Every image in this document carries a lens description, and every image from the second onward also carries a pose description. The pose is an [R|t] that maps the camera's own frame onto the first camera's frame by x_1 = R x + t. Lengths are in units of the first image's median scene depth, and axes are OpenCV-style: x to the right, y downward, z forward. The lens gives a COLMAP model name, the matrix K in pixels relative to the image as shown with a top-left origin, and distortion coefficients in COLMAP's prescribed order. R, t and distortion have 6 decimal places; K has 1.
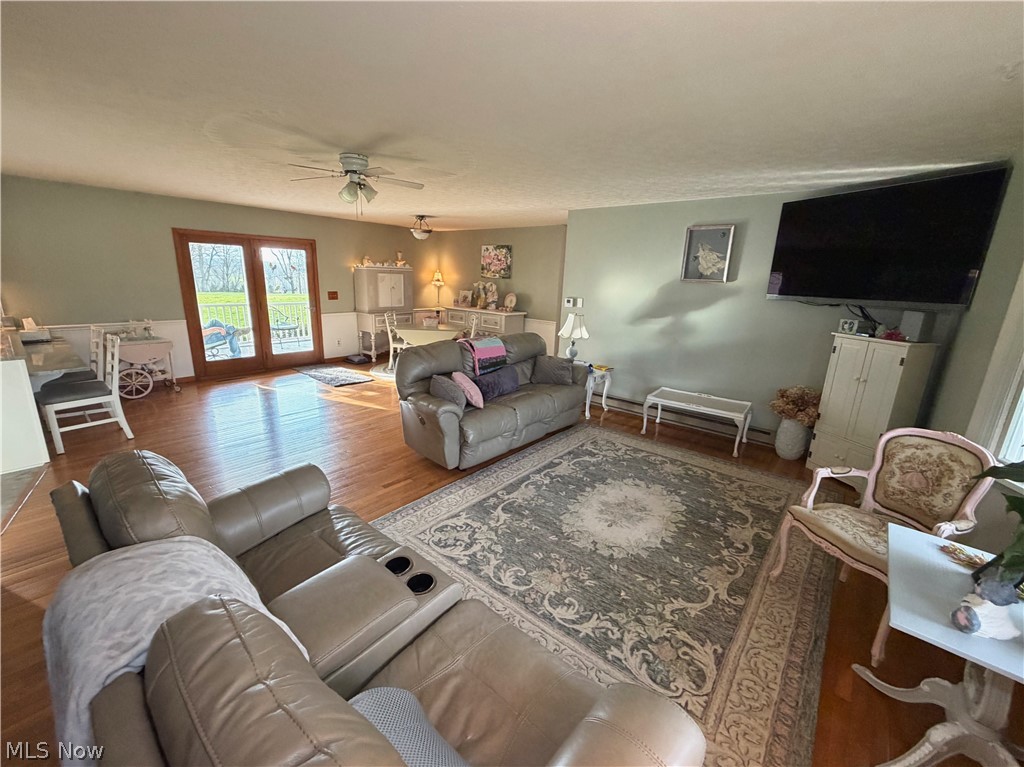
lens RADIAL K [[413.3, 0, 512.7], [0, 413.3, 382.9], [0, 0, 1]] dist [-0.005303, 0.001246]
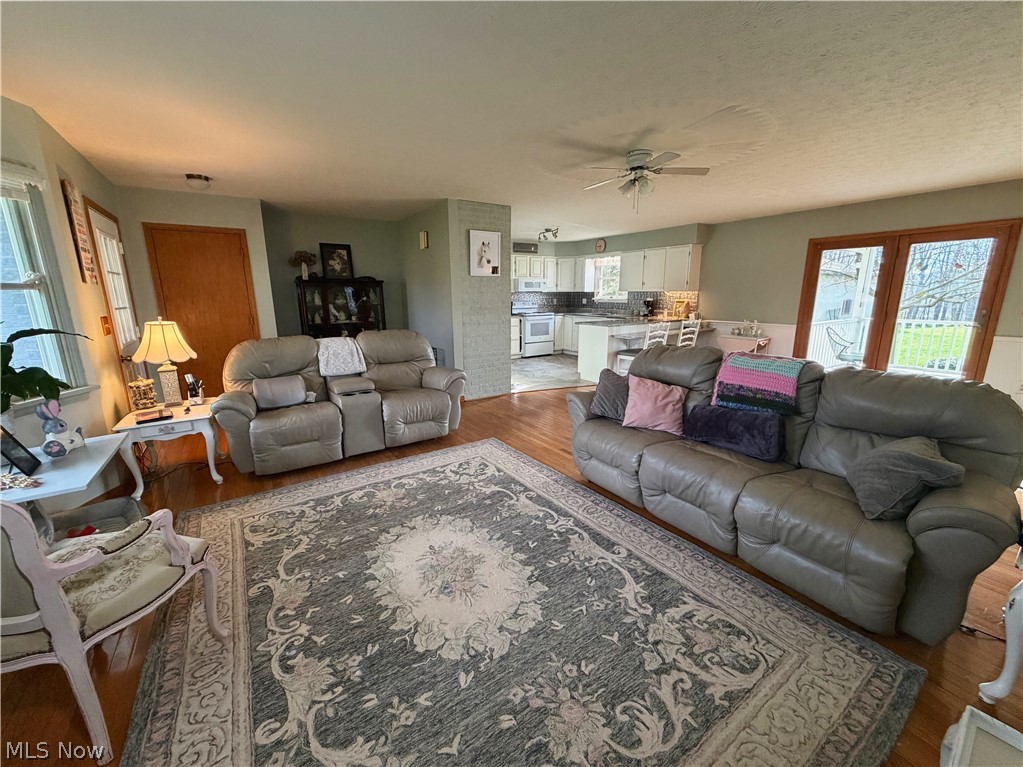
lens RADIAL K [[412.8, 0, 513.4], [0, 412.8, 386.8], [0, 0, 1]] dist [-0.005303, 0.001246]
pose [[-0.276339, 0.182082, -0.943654, 0.981794], [-0.243521, 0.936578, 0.252030, -0.213502], [0.929696, 0.299445, -0.214472, 1.340257]]
